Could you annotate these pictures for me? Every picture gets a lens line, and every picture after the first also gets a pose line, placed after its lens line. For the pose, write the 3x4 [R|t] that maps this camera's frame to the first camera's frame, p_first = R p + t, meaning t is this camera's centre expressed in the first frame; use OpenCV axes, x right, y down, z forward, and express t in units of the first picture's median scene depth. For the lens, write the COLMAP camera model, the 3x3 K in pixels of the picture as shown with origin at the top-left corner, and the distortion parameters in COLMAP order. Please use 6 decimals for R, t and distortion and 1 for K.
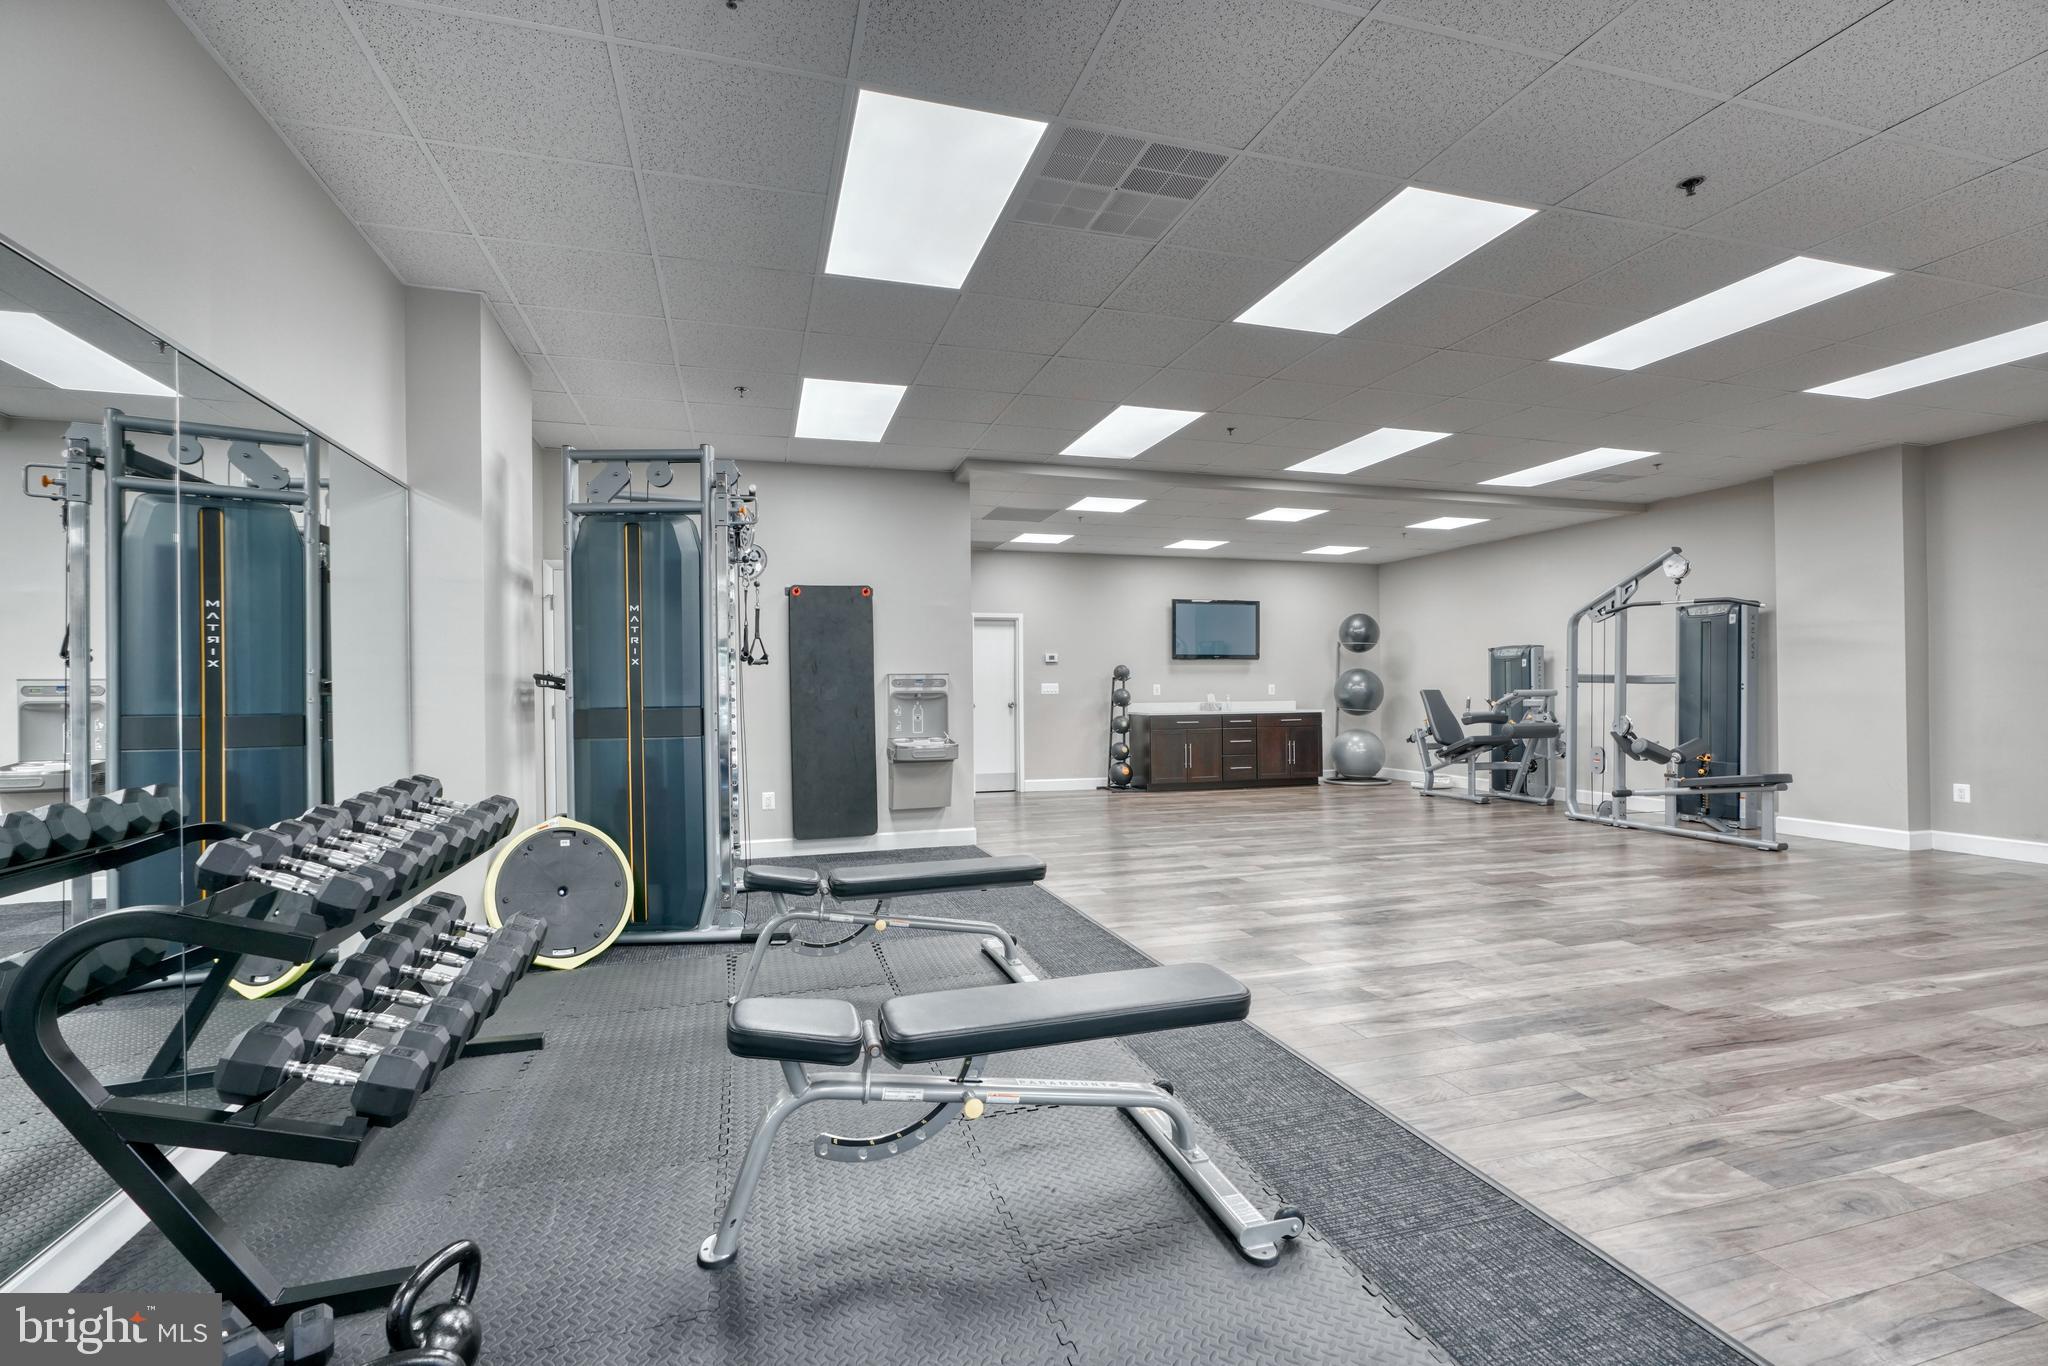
lens RADIAL K [[918.0, 0, 1020.3], [0, 918.0, 691.1], [0, 0, 1]] dist [-0.001769, 0.000354]
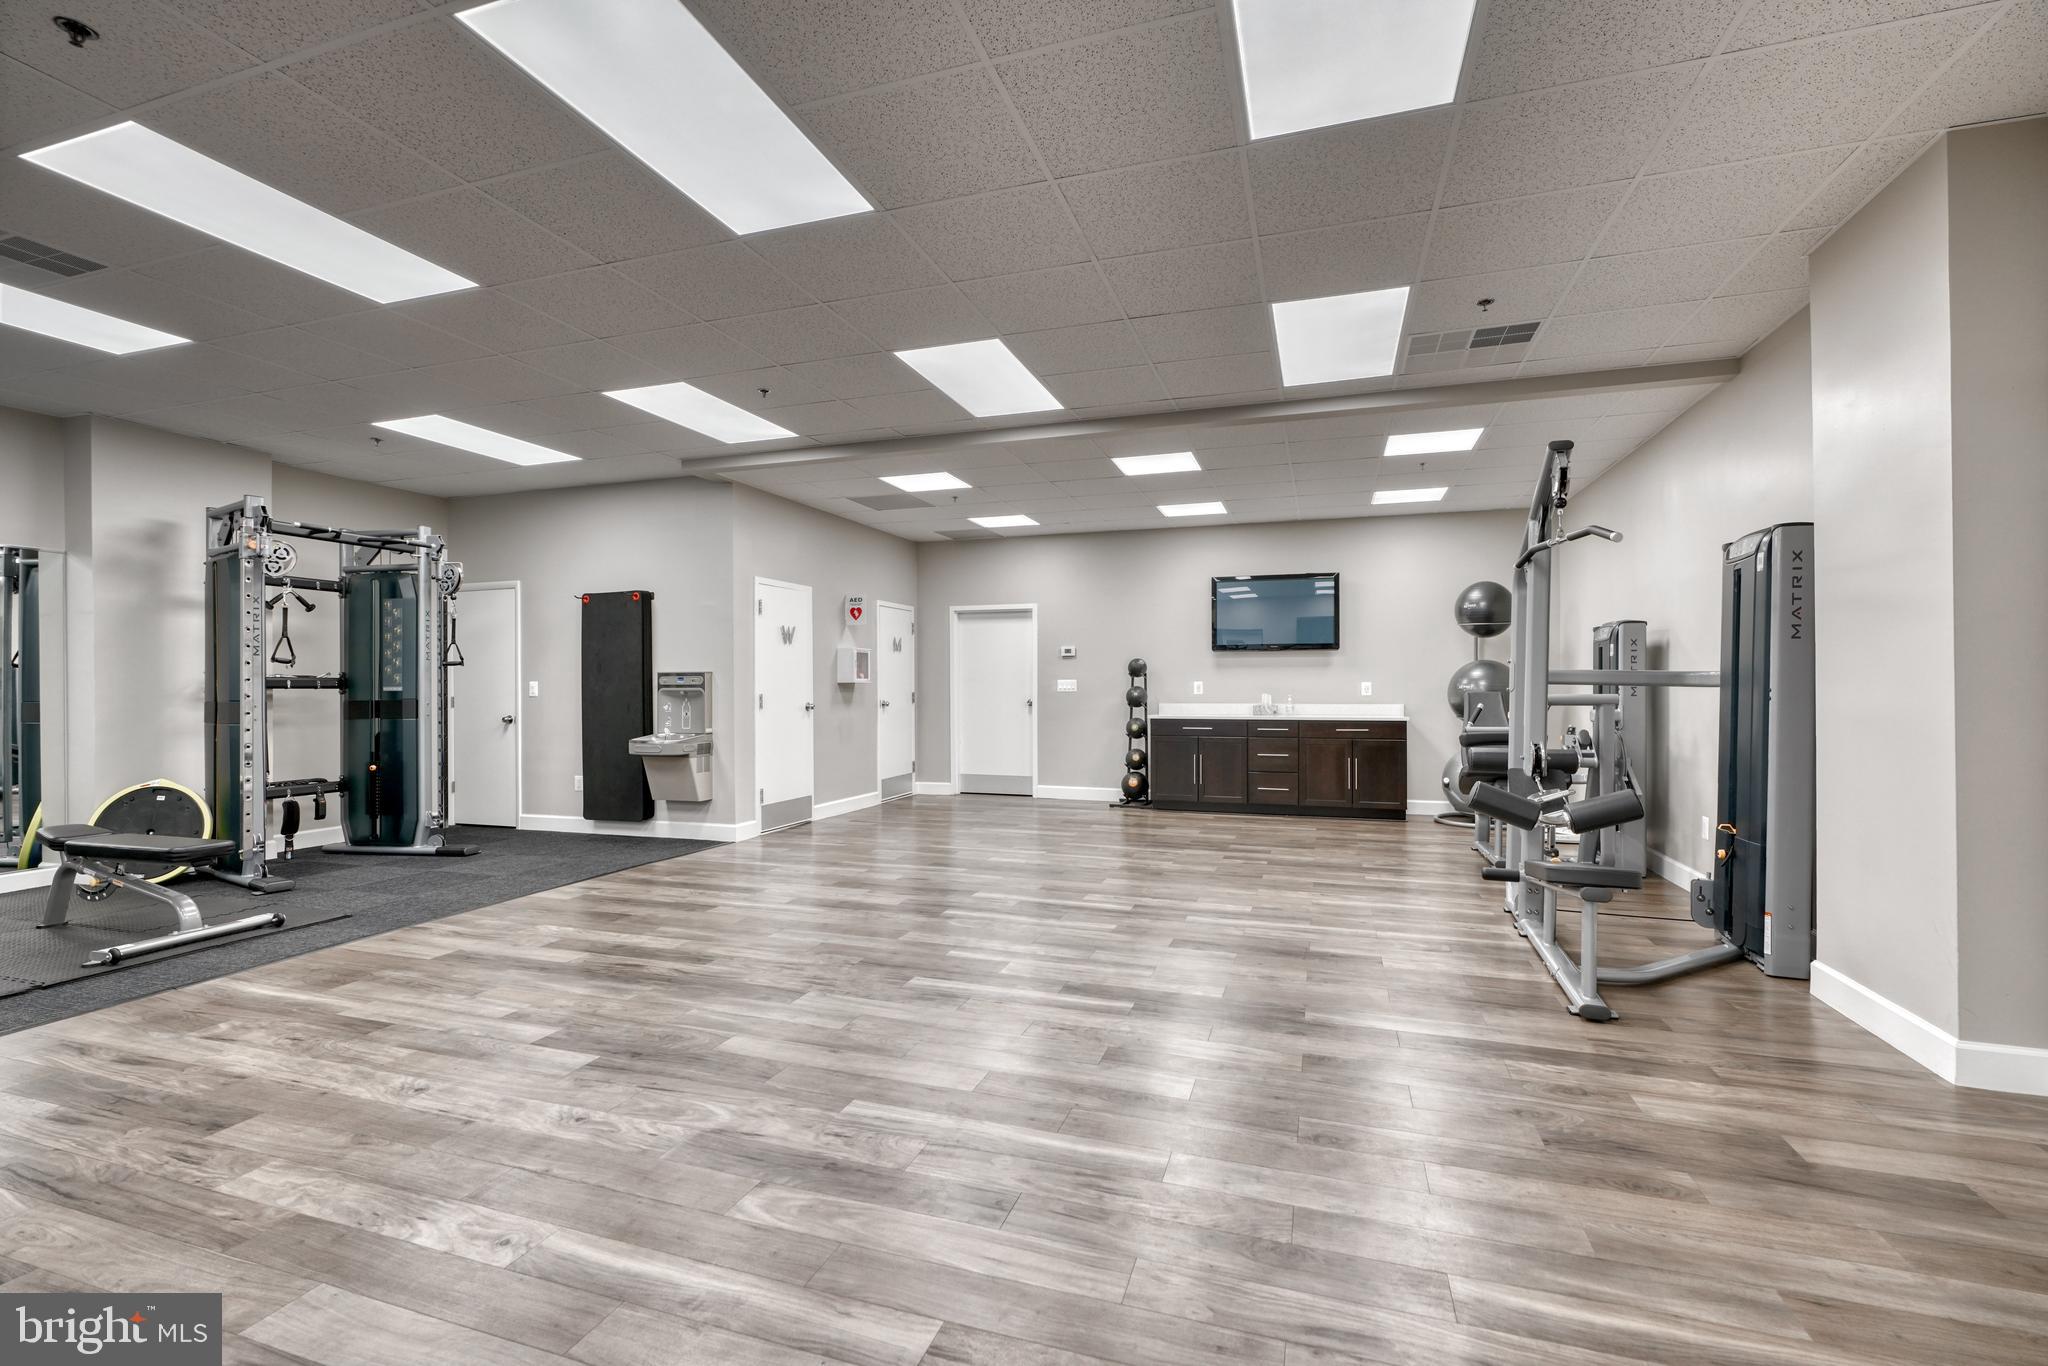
lens RADIAL K [[918.0, 0, 1017.0], [0, 918.0, 682.9], [0, 0, 1]] dist [-0.001769, 0.000354]
pose [[0.813003, 0.005220, -0.582236, 0.522019], [-0.005543, 0.999984, 0.001226, -0.006480], [0.582233, 0.002230, 0.813019, 0.242390]]
